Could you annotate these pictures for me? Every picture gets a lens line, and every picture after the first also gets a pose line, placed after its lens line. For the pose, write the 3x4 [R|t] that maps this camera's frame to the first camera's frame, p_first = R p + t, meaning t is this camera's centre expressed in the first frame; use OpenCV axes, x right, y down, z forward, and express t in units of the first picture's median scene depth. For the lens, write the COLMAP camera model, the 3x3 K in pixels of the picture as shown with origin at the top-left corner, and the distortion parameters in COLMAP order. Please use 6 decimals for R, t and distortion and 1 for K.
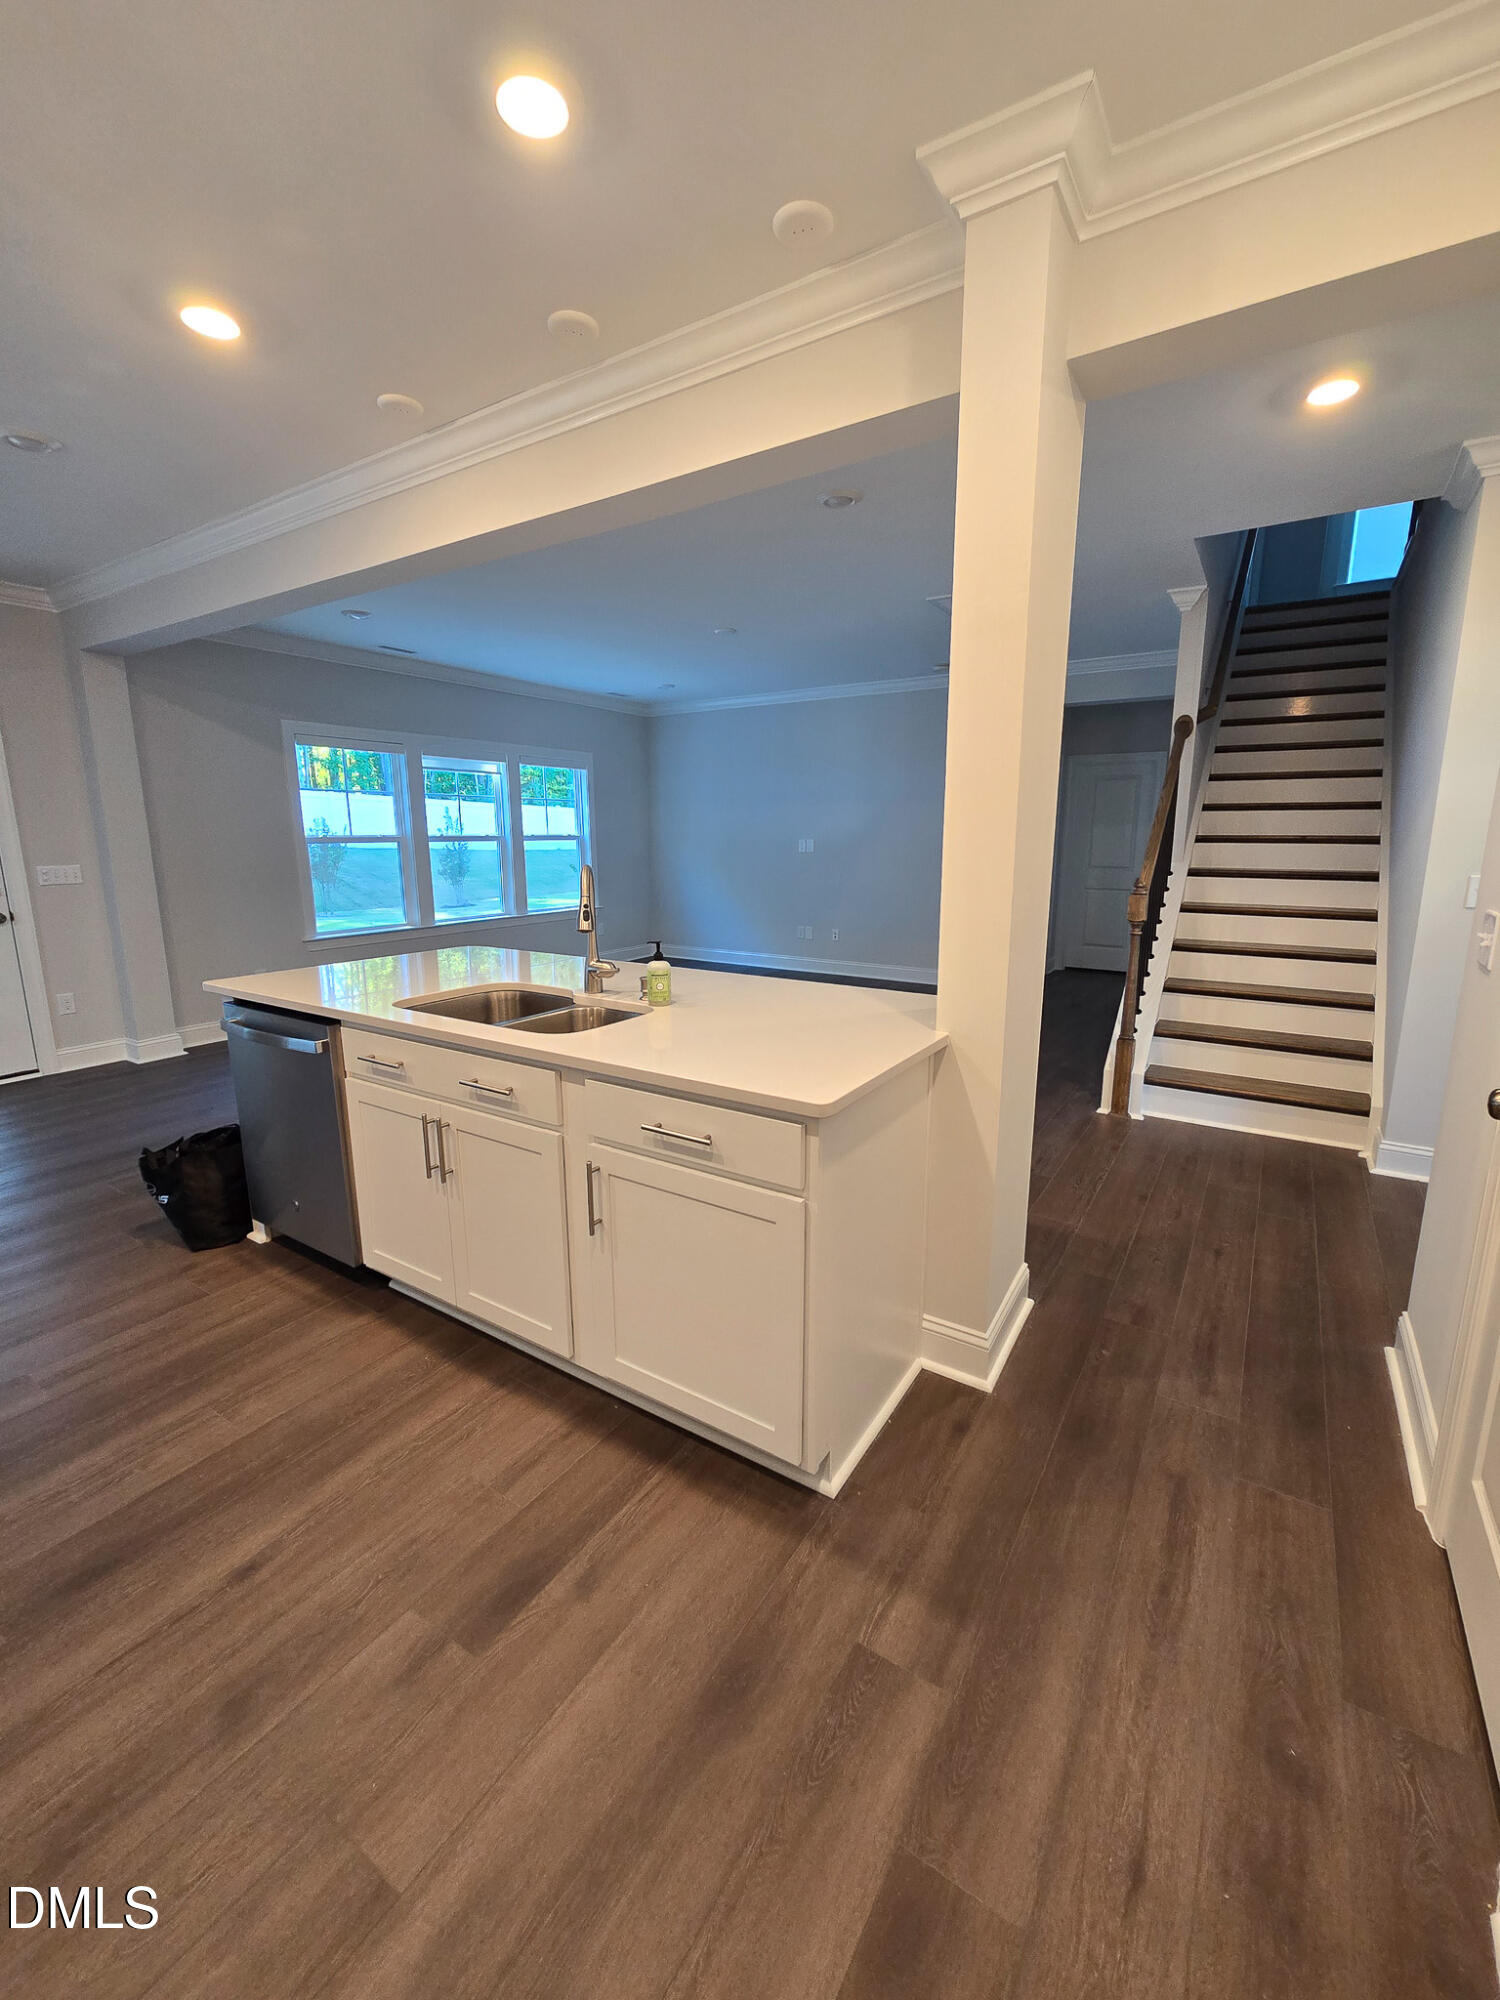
lens RADIAL K [[817.3, 0, 750.6], [0, 817.3, 996.2], [0, 0, 1]] dist [-0.002773, -0.000194]
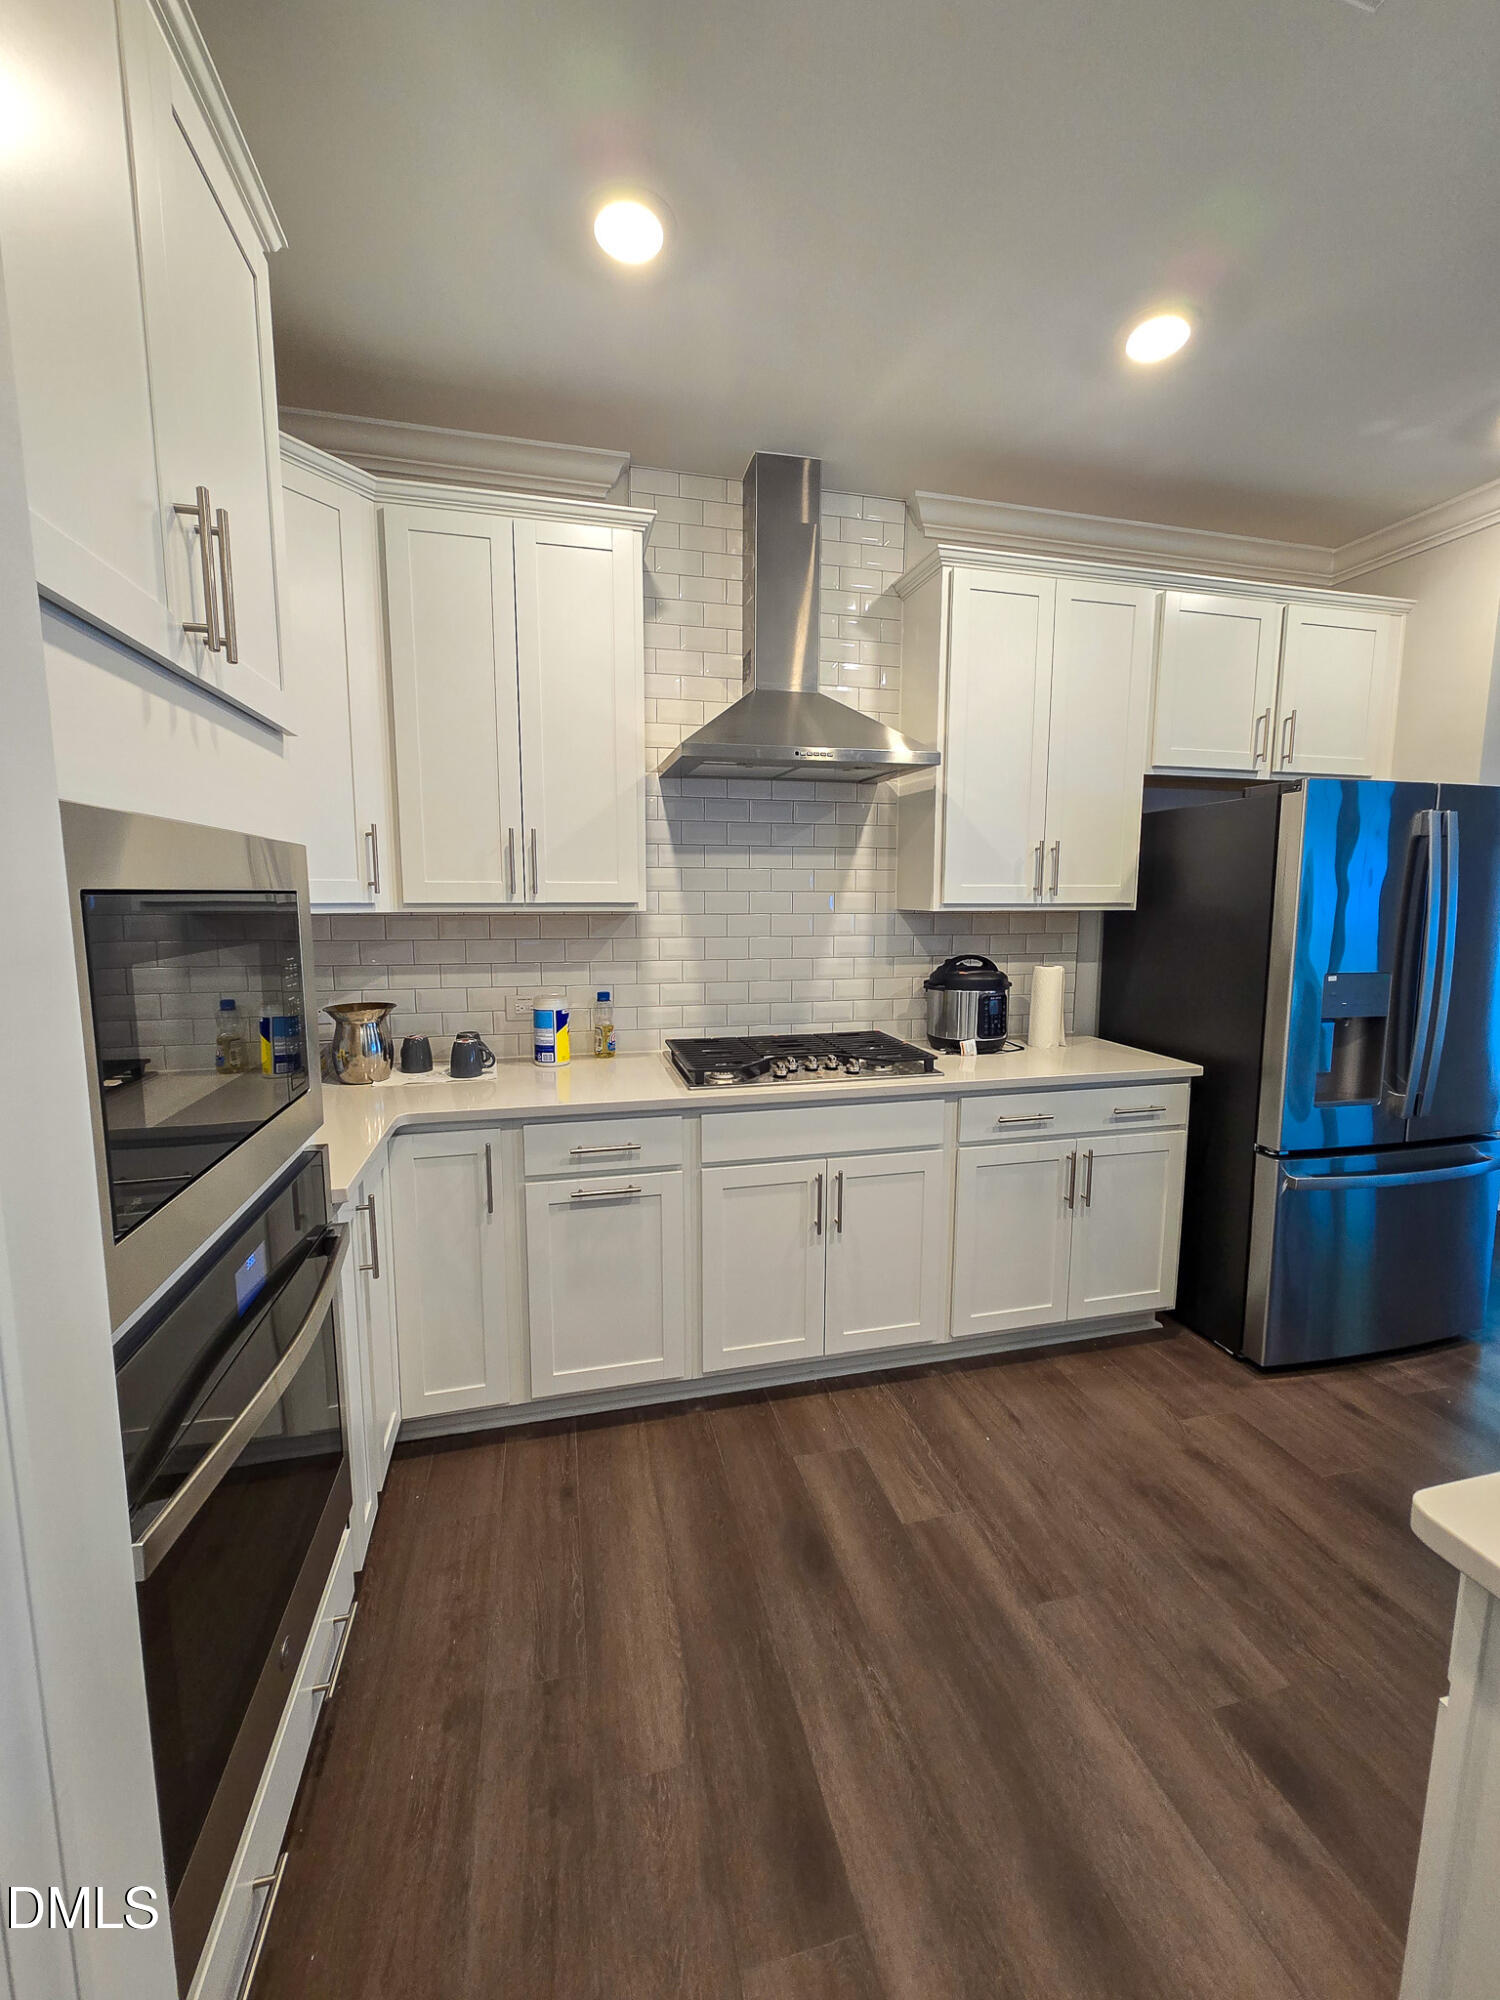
lens RADIAL K [[817.3, 0, 753.8], [0, 817.3, 996.4], [0, 0, 1]] dist [-0.002773, -0.000194]
pose [[-0.687884, 0.090169, -0.720198, 0.734995], [-0.145336, 0.955046, 0.258388, -0.232844], [0.711121, 0.282411, -0.643856, 1.018315]]
